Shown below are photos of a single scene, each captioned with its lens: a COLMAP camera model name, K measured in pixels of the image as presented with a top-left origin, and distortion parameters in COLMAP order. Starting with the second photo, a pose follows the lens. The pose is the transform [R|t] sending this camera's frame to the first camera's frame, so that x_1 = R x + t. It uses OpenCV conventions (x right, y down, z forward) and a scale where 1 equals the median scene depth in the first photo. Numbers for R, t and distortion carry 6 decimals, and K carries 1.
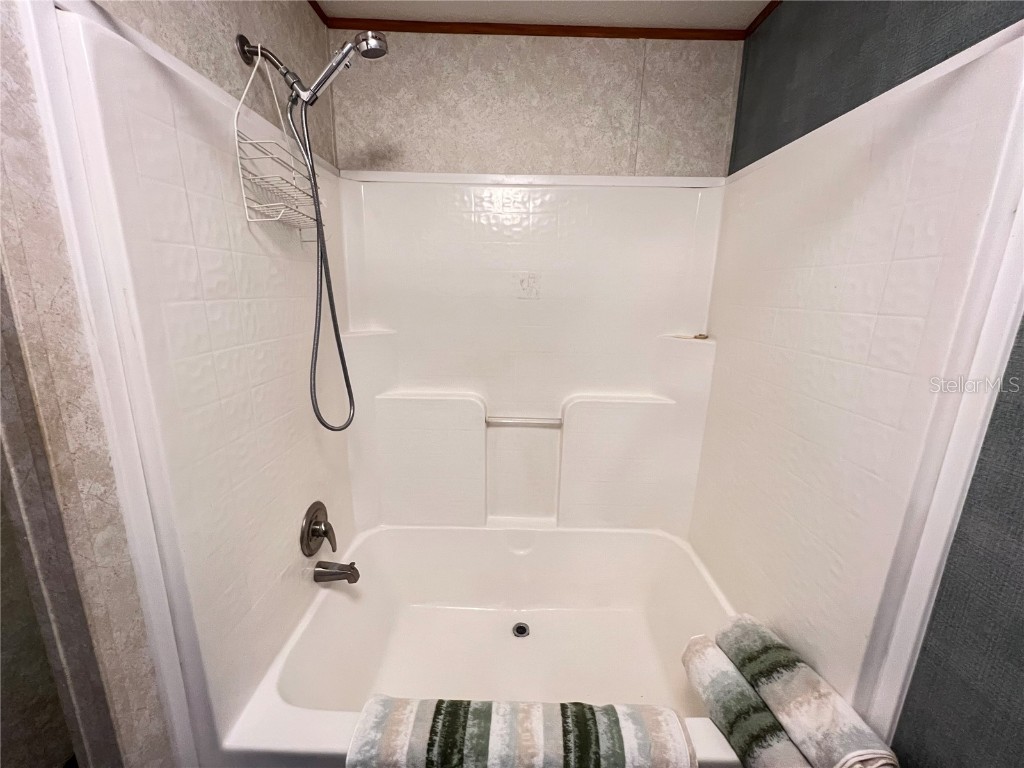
lens RADIAL K [[409.4, 0, 511.8], [0, 409.4, 384.8], [0, 0, 1]] dist [-0.001612, 0.000073]
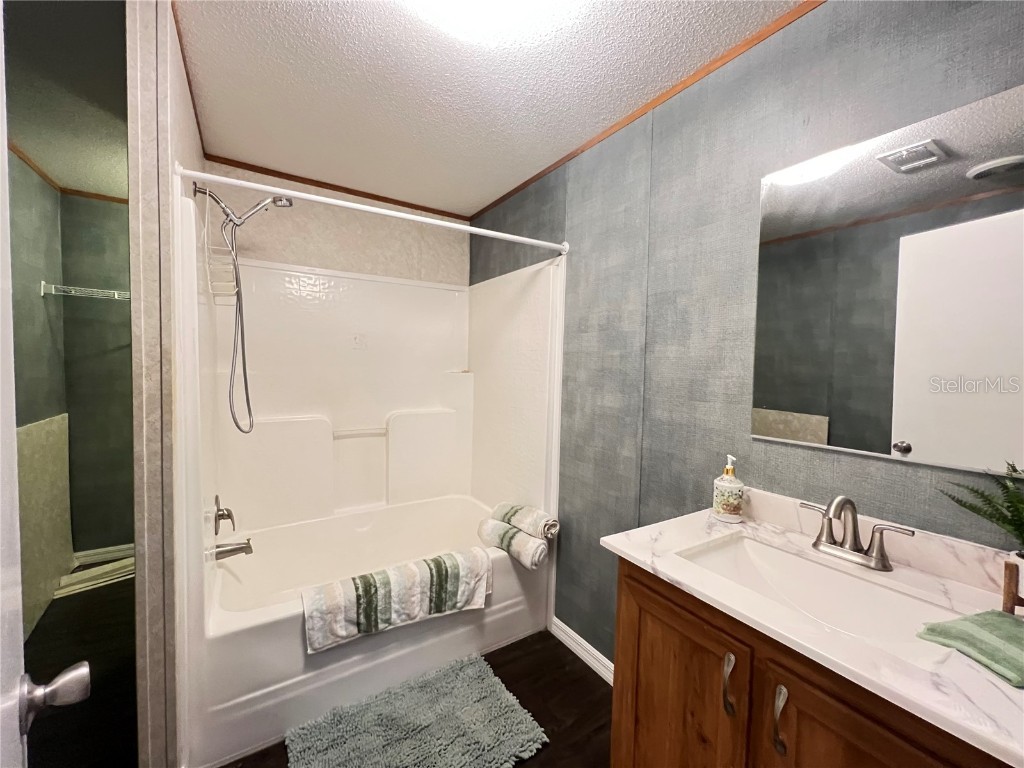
lens RADIAL K [[409.4, 0, 511.9], [0, 409.4, 384.3], [0, 0, 1]] dist [-0.001612, 0.000073]
pose [[0.838909, -0.031394, 0.543366, -0.383543], [0.121693, 0.983880, -0.131039, 0.223647], [-0.530493, 0.176054, 0.829206, -0.650040]]
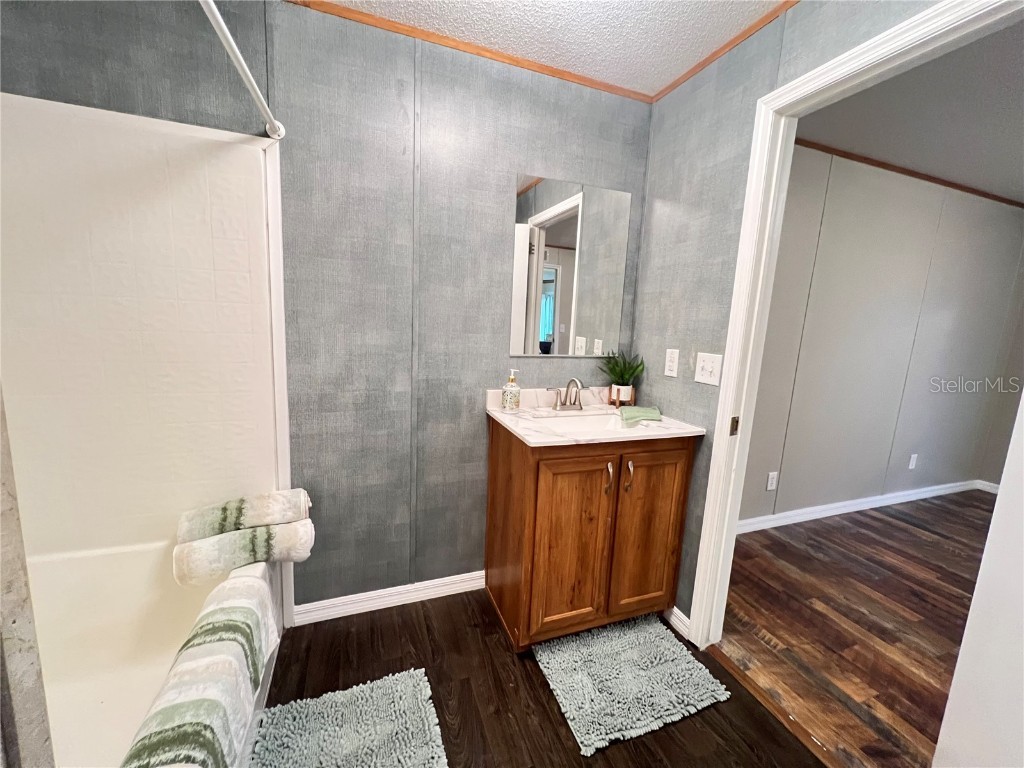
lens RADIAL K [[409.4, 0, 514.4], [0, 409.4, 384.0], [0, 0, 1]] dist [-0.001612, 0.000073]
pose [[-0.357944, -0.185475, 0.915137, -0.721415], [0.156632, 0.954259, 0.254669, 0.023116], [-0.920512, 0.234497, -0.312520, 0.314379]]
